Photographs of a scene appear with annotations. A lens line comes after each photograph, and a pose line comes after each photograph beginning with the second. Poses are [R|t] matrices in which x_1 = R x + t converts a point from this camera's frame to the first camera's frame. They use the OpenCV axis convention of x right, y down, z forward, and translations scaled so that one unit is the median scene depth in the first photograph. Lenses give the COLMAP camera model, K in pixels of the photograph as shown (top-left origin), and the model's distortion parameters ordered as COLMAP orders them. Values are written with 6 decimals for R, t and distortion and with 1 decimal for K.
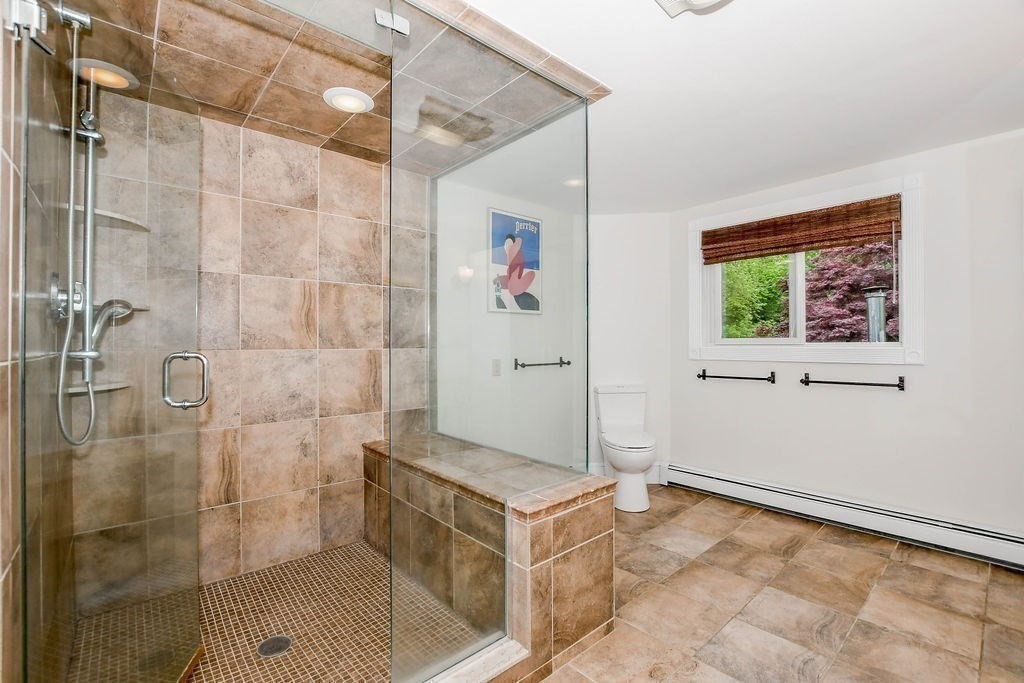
lens RADIAL K [[453.4, 0, 504.7], [0, 453.4, 343.6], [0, 0, 1]] dist [-0.026716, 0.000207]
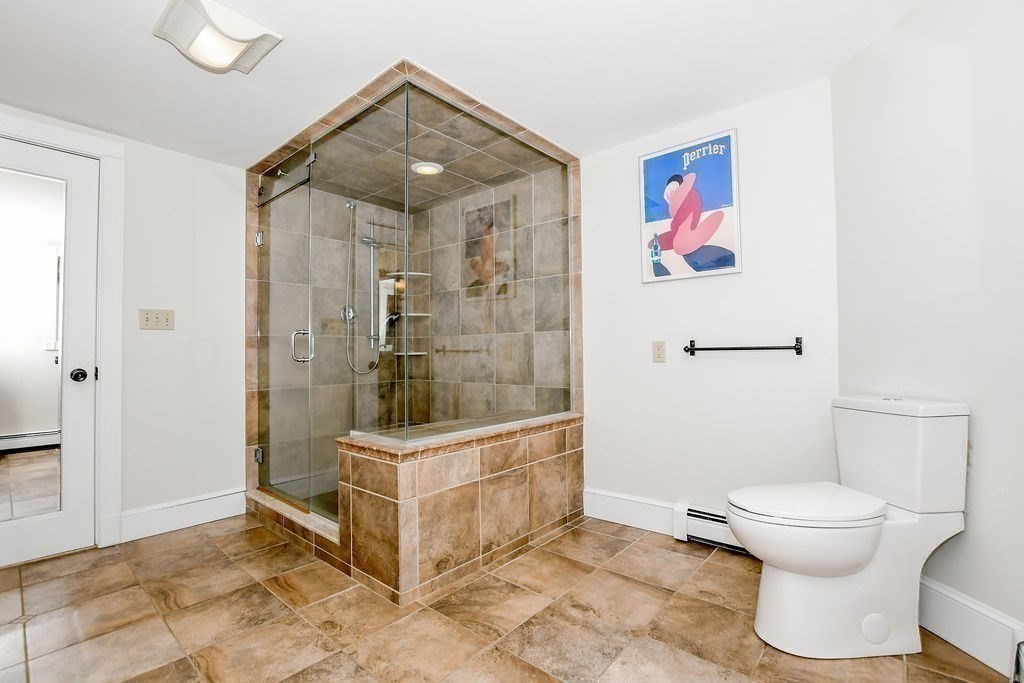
lens RADIAL K [[453.4, 0, 505.6], [0, 453.4, 341.6], [0, 0, 1]] dist [-0.026716, 0.000207]
pose [[0.143501, -0.021324, -0.989420, 0.872504], [0.007661, 0.999762, -0.020436, 0.058916], [0.989620, -0.004647, 0.143631, 0.758442]]
